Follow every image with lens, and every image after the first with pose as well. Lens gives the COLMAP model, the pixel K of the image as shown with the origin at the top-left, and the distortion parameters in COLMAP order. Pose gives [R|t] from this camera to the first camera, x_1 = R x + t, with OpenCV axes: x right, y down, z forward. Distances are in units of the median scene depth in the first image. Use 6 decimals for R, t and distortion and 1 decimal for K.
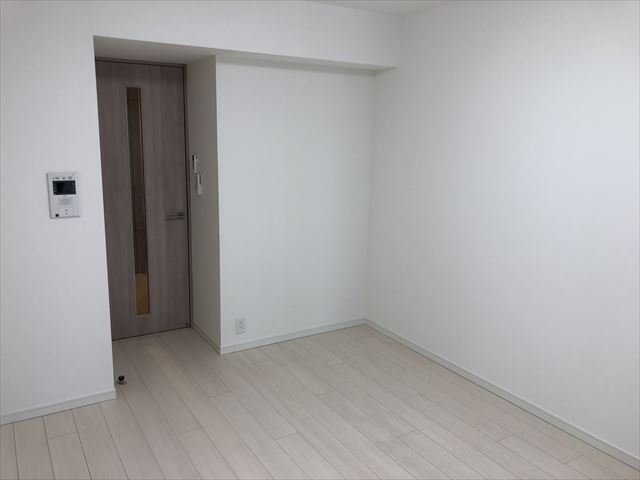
lens RADIAL K [[515.2, 0, 320.0], [0, 515.2, 240.0], [0, 0, 1]] dist [0.004499, 0.001045]
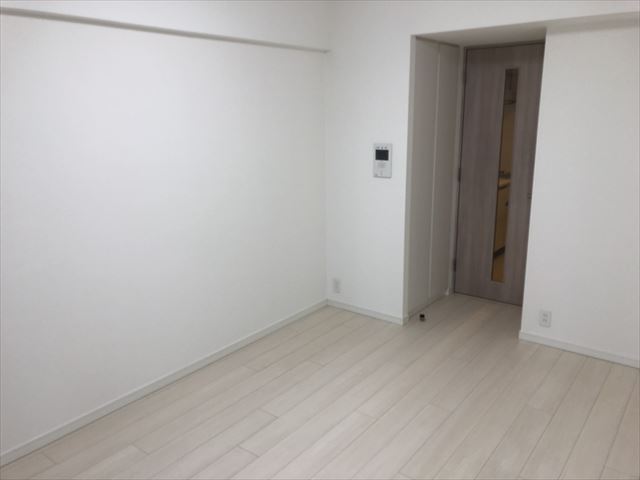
lens RADIAL K [[515.2, 0, 320.0], [0, 515.2, 240.0], [0, 0, 1]] dist [0.004499, 0.001045]
pose [[0.349039, 0.203734, -0.914694, 0.725614], [-0.168067, 0.973864, 0.152780, -0.062429], [0.921914, 0.100403, 0.374157, 0.360391]]
